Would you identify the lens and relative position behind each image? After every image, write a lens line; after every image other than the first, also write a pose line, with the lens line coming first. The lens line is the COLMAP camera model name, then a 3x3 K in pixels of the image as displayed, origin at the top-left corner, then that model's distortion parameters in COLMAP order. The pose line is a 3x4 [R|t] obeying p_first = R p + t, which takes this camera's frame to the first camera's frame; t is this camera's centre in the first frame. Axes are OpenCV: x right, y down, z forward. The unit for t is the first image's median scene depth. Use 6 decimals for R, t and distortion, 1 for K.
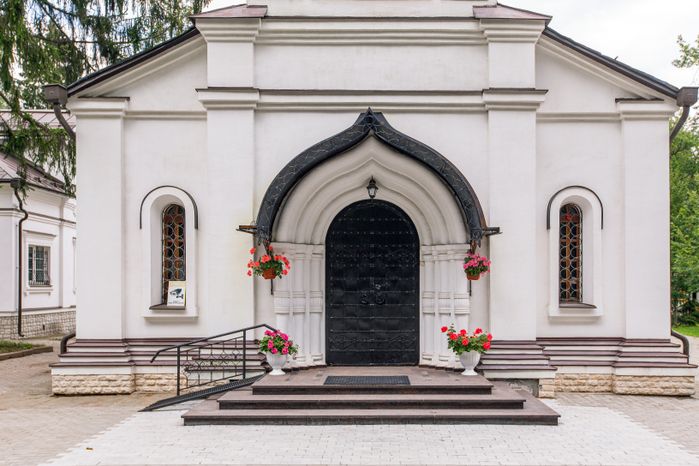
lens RADIAL K [[728.3, 0, 349.7], [0, 728.3, 288.5], [0, 0, 1]] dist [-0.003962, -0.005267]
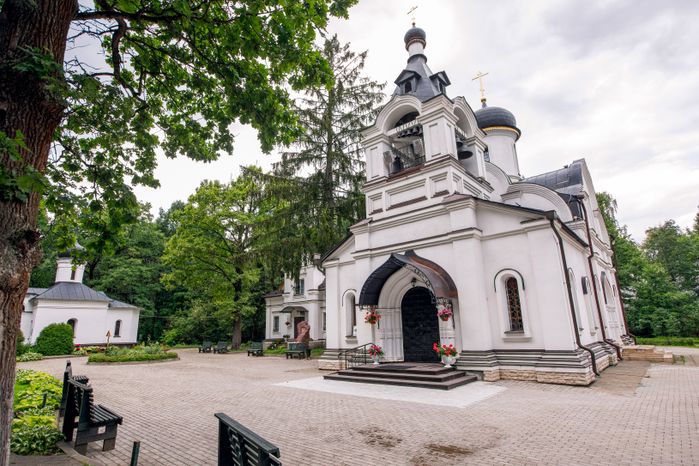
lens RADIAL K [[368.7, 0, 350.3], [0, 368.7, 236.3], [0, 0, 1]] dist [-0.039657, 0.000194]
pose [[0.745956, -0.185411, -0.639665, 0.651416], [0.032225, 0.969390, -0.243404, -0.000778], [0.665215, 0.160955, 0.729097, -0.011287]]
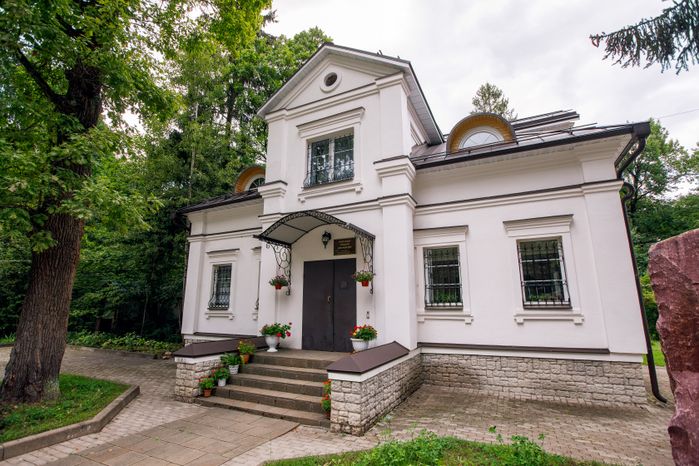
lens RADIAL K [[335.0, 0, 349.5], [0, 335.0, 233.0], [0, 0, 1]] dist [-0.025175, 0.000973]
pose [[0.895629, -0.098171, -0.433833, -1.211495], [0.003868, 0.977022, -0.213104, -0.006588], [0.444785, 0.189184, 0.875429, 1.279778]]
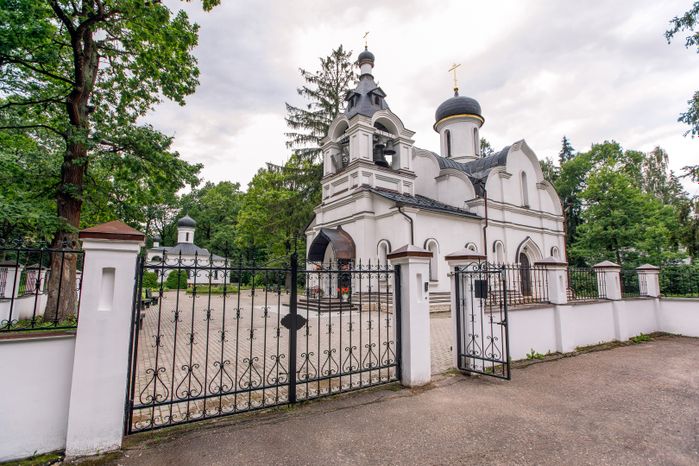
lens RADIAL K [[324.3, 0, 346.9], [0, 324.3, 233.3], [0, 0, 1]] dist [-0.032498, 0.000335]
pose [[0.549328, -0.119225, -0.827057, 1.311434], [0.006716, 0.990367, -0.138307, 0.010272], [0.835580, 0.070421, 0.544837, 0.179724]]
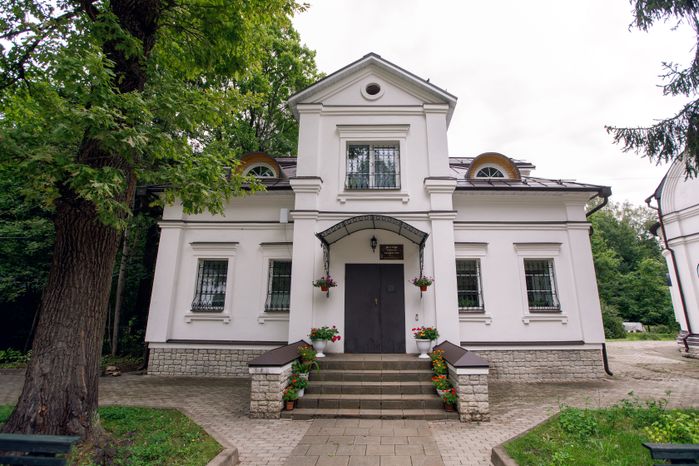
lens RADIAL K [[336.6, 0, 377.3], [0, 336.6, 224.5], [0, 0, 1]] dist [-0.032554, 0.000118]
pose [[0.999963, 0.000950, -0.008605, -1.547994], [-0.003053, 0.968776, -0.247920, -0.003800], [0.008101, 0.247937, 0.968742, 1.164566]]
